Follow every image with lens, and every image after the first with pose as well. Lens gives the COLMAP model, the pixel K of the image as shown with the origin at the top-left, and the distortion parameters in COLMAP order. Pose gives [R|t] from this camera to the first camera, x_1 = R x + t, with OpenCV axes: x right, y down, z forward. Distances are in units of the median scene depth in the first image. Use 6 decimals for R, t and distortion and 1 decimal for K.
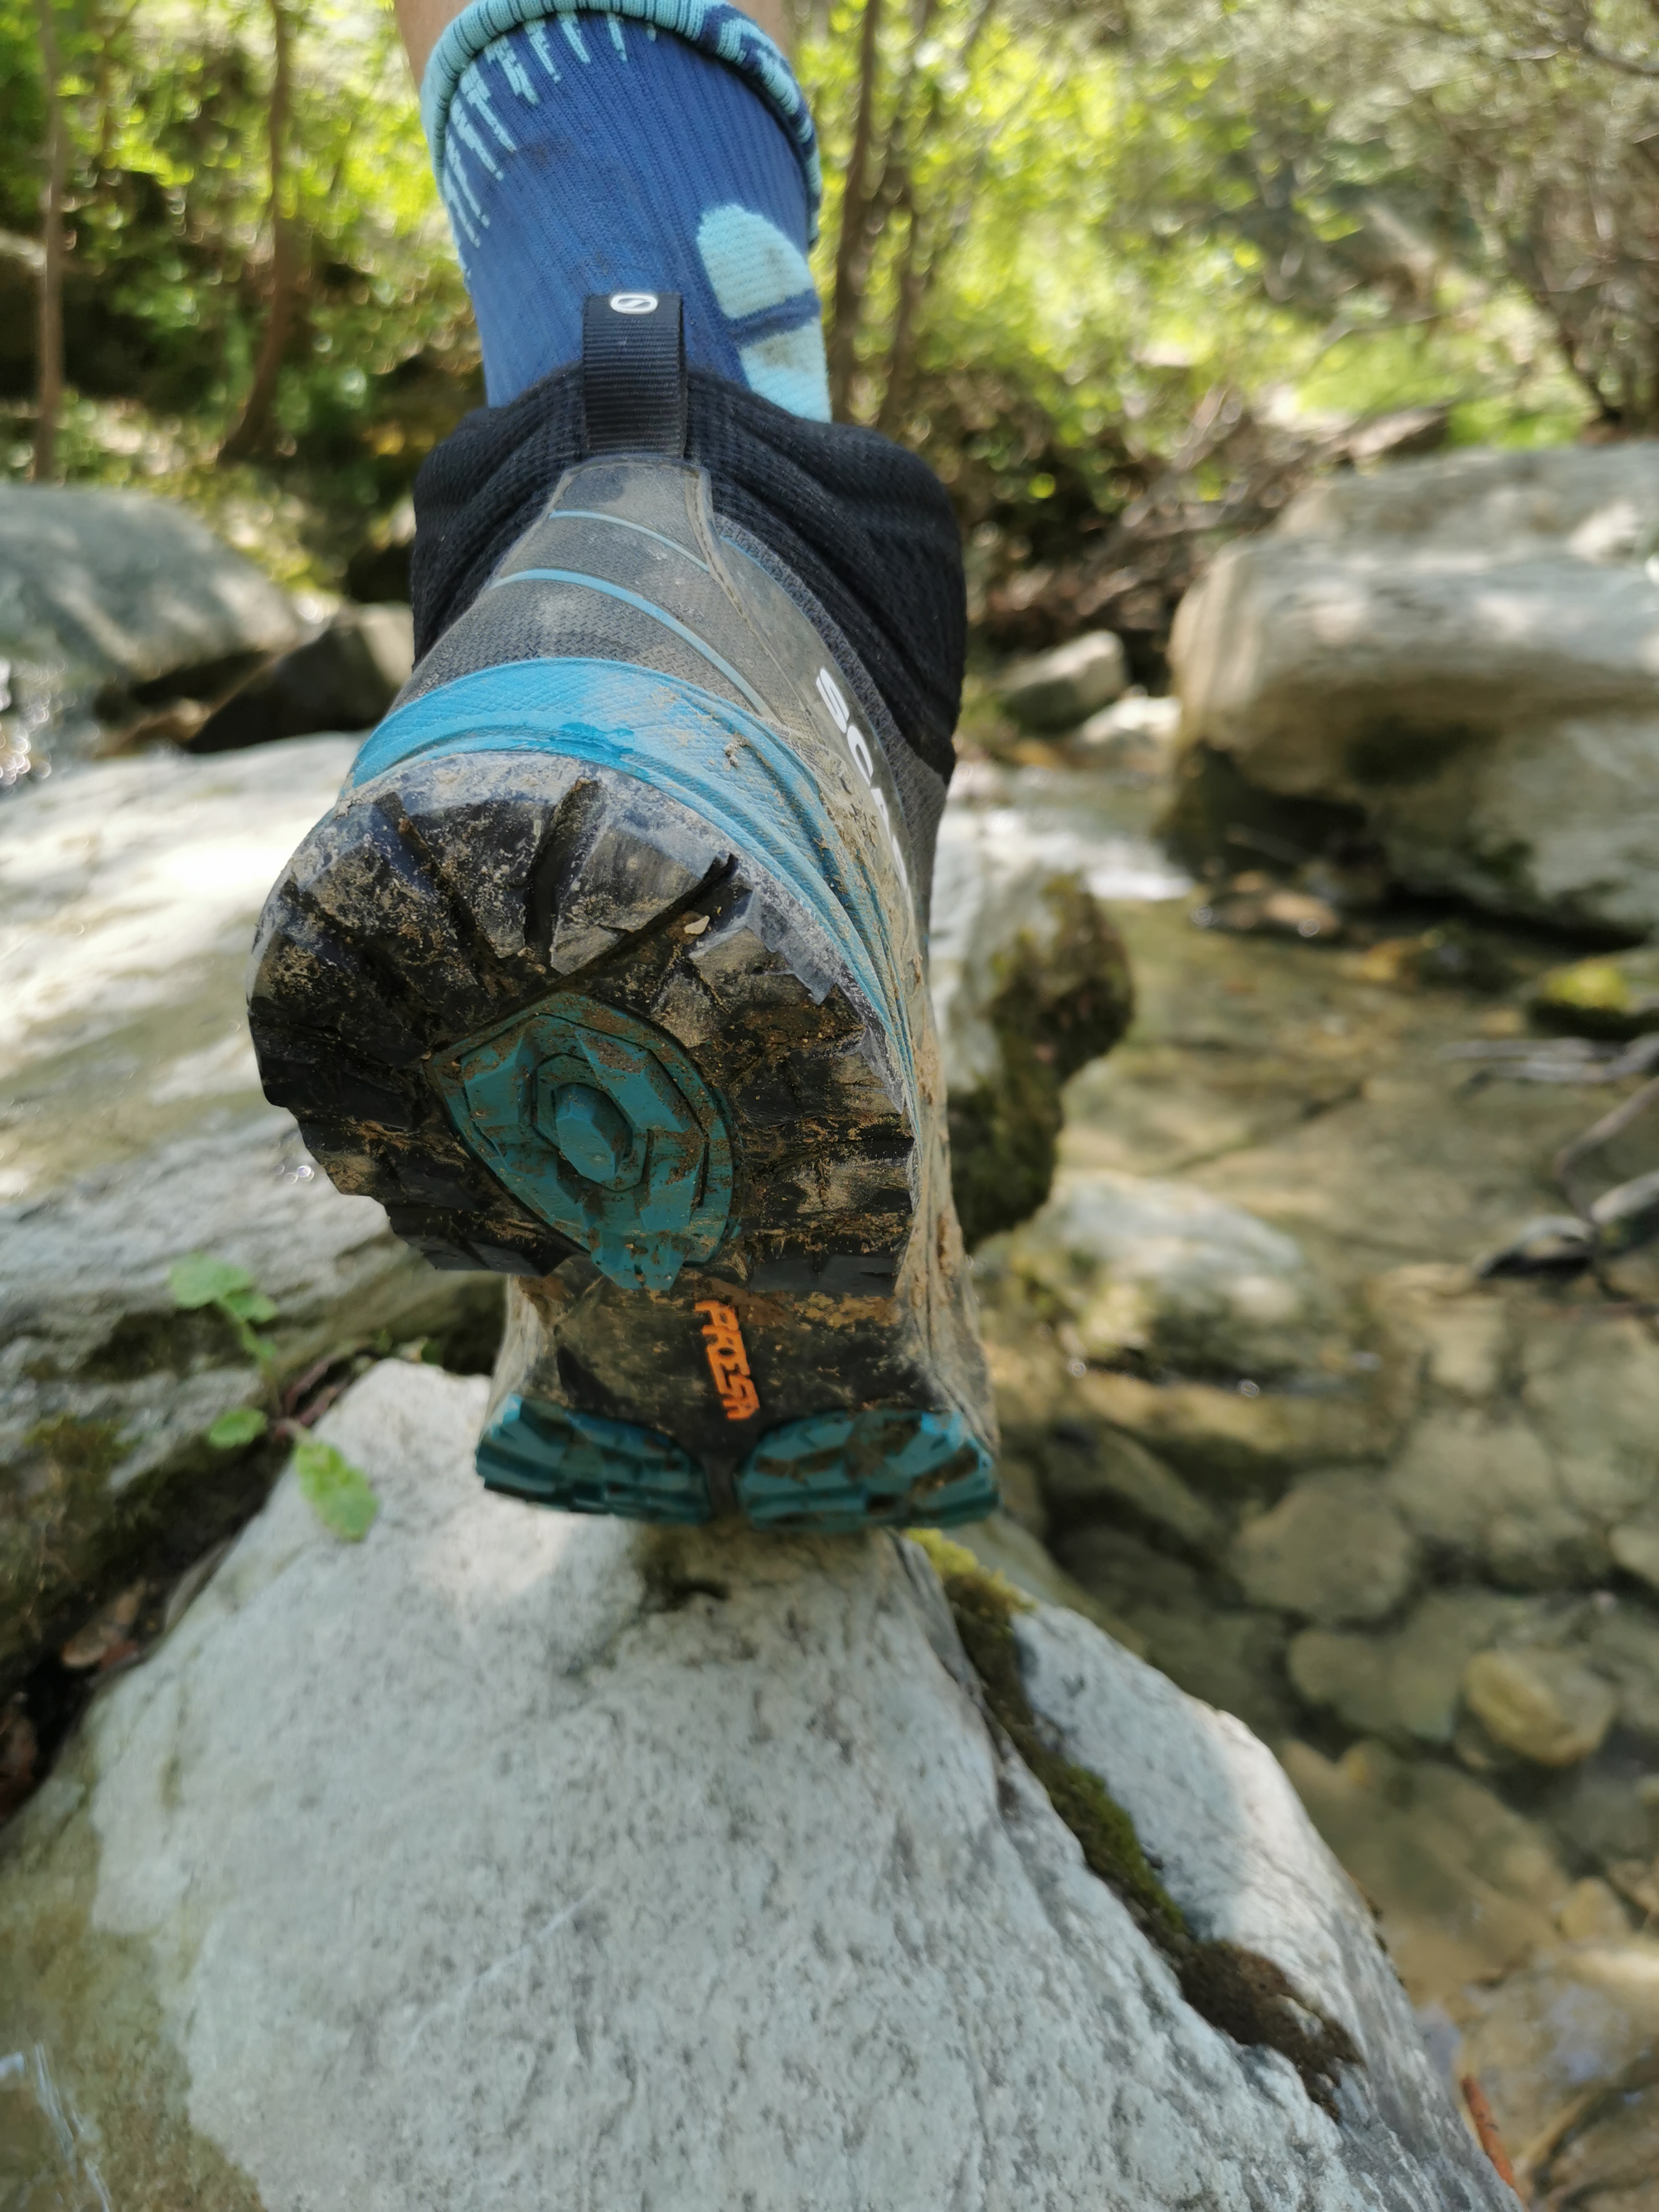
lens RADIAL K [[1729.6, 0, 848.0], [0, 1729.6, 1097.3], [0, 0, 1]] dist [-0.001307, -0.014344]
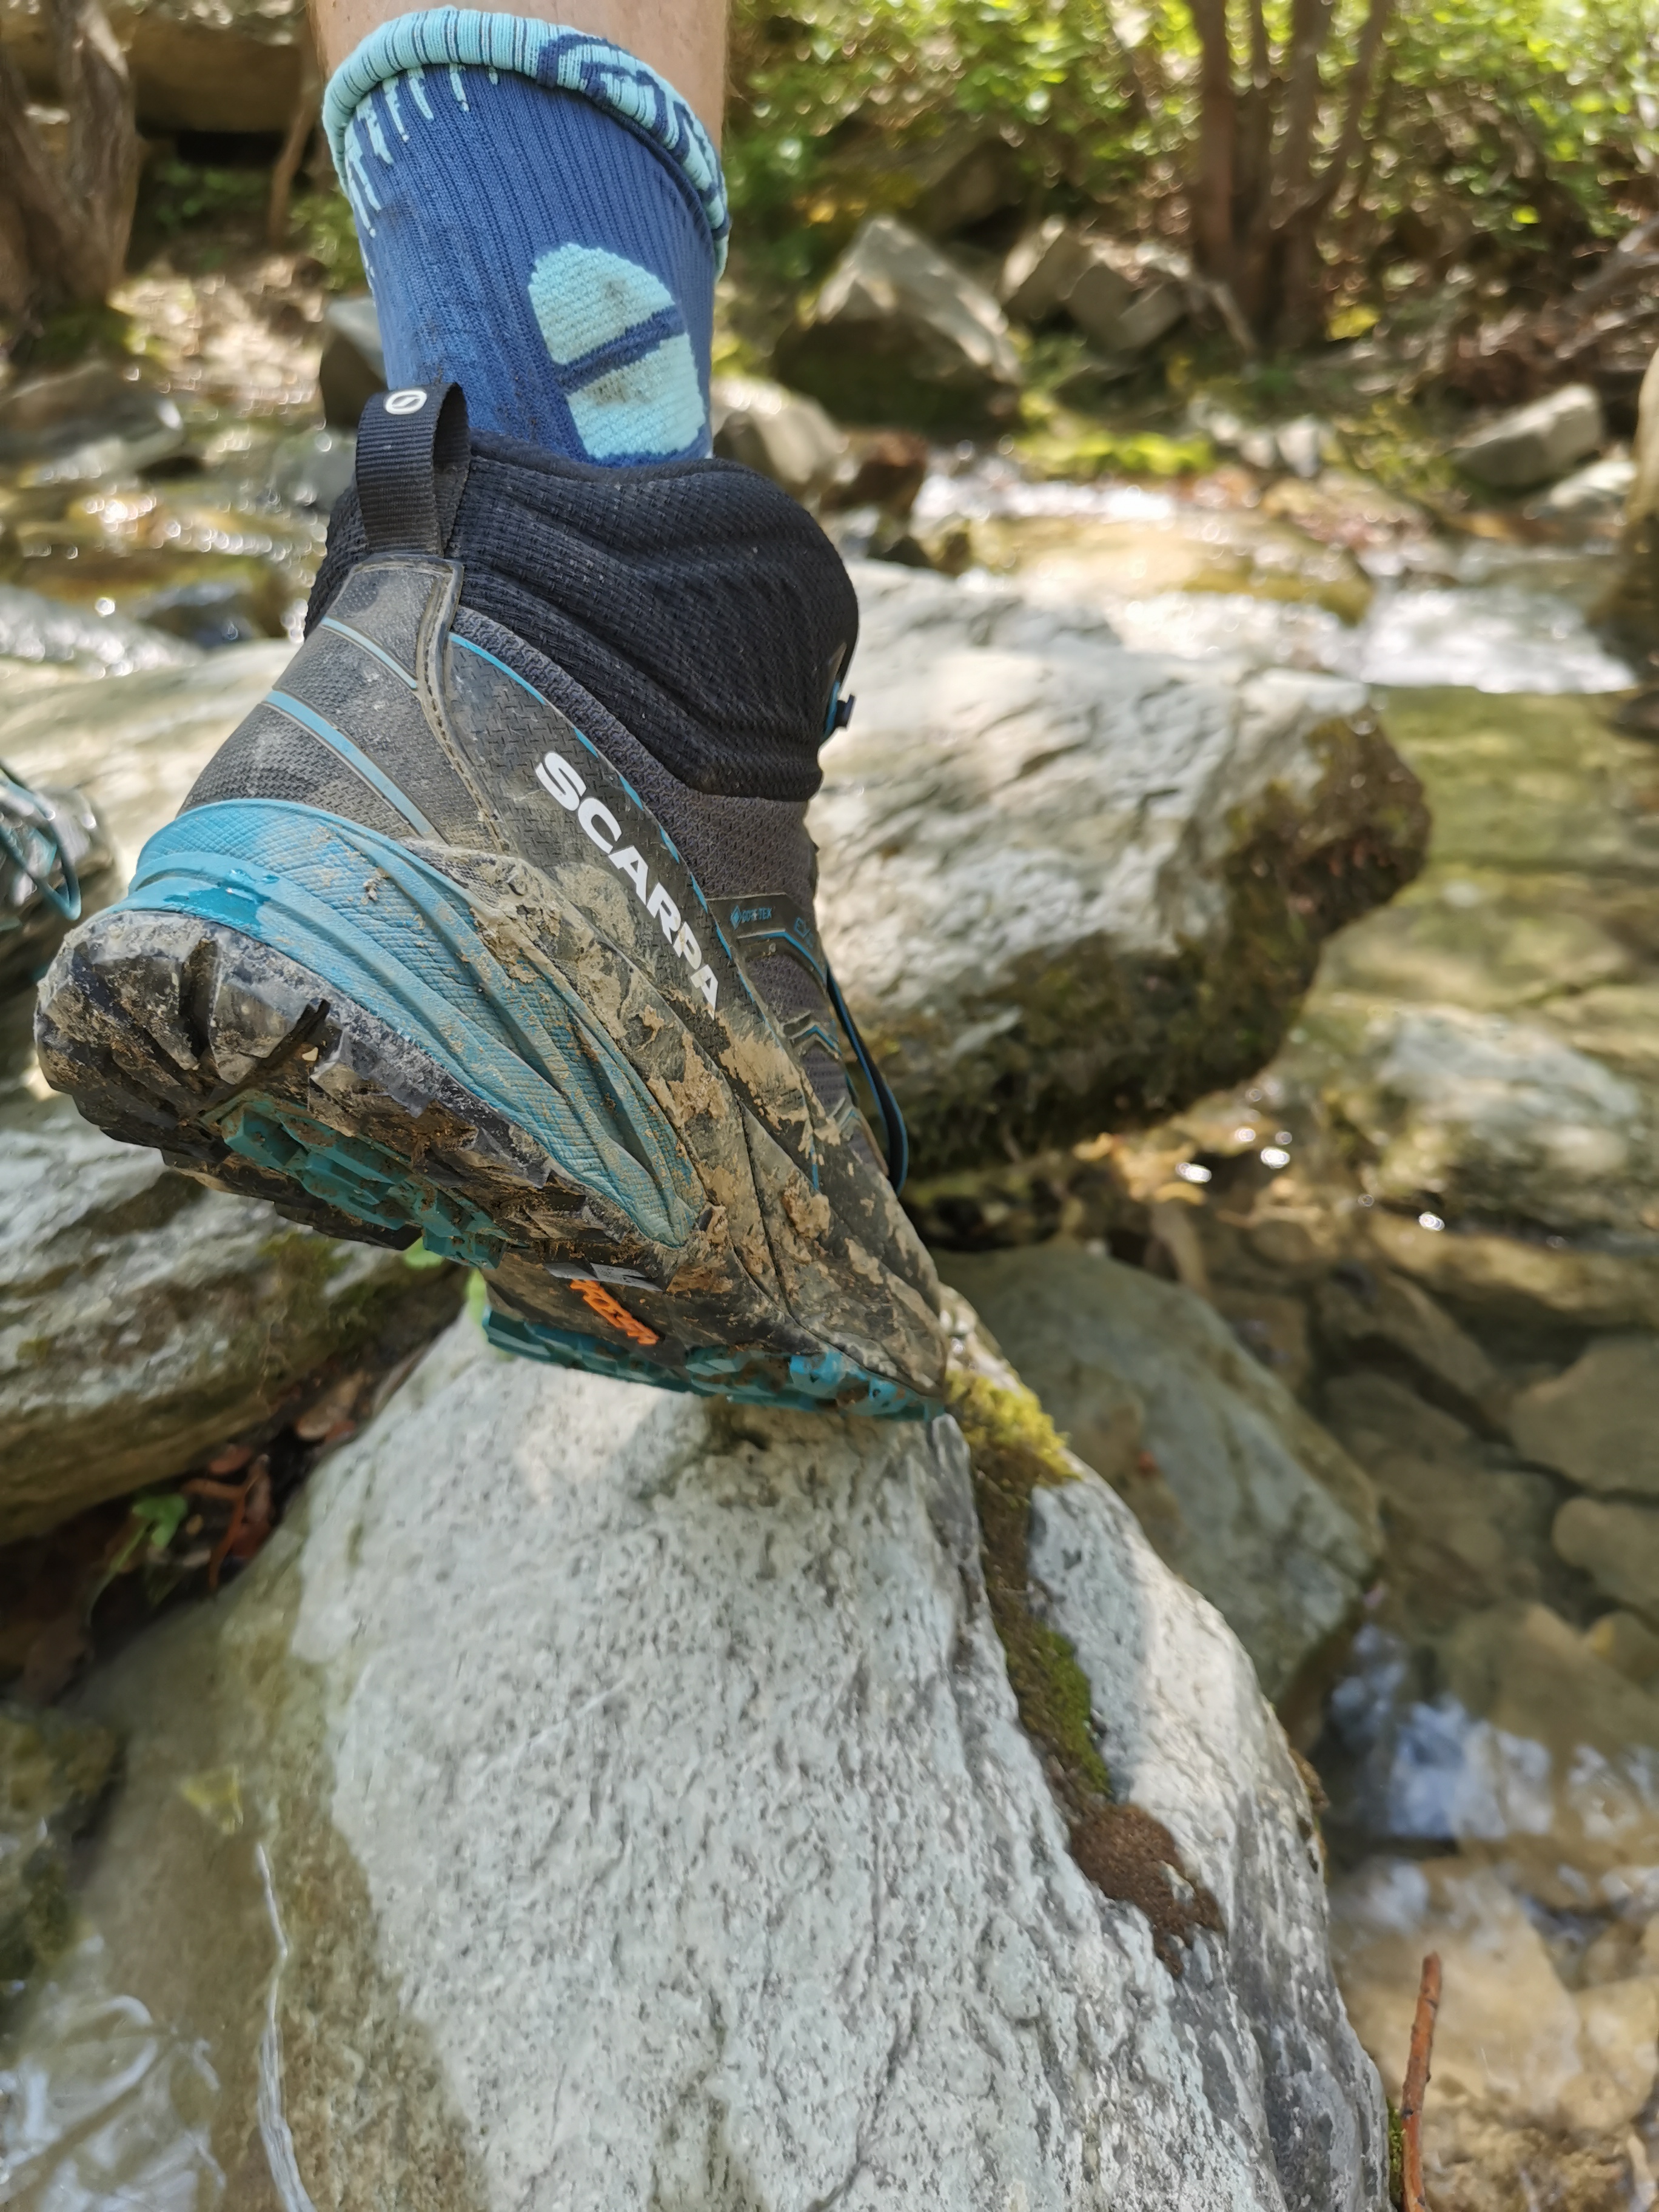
lens RADIAL K [[1729.6, 0, 845.8], [0, 1729.6, 1087.0], [0, 0, 1]] dist [-0.001307, -0.014344]
pose [[0.970646, 0.051012, -0.235040, 0.221368], [-0.023211, 0.992555, 0.119564, -0.076334], [0.239389, -0.110598, 0.964604, -0.046909]]
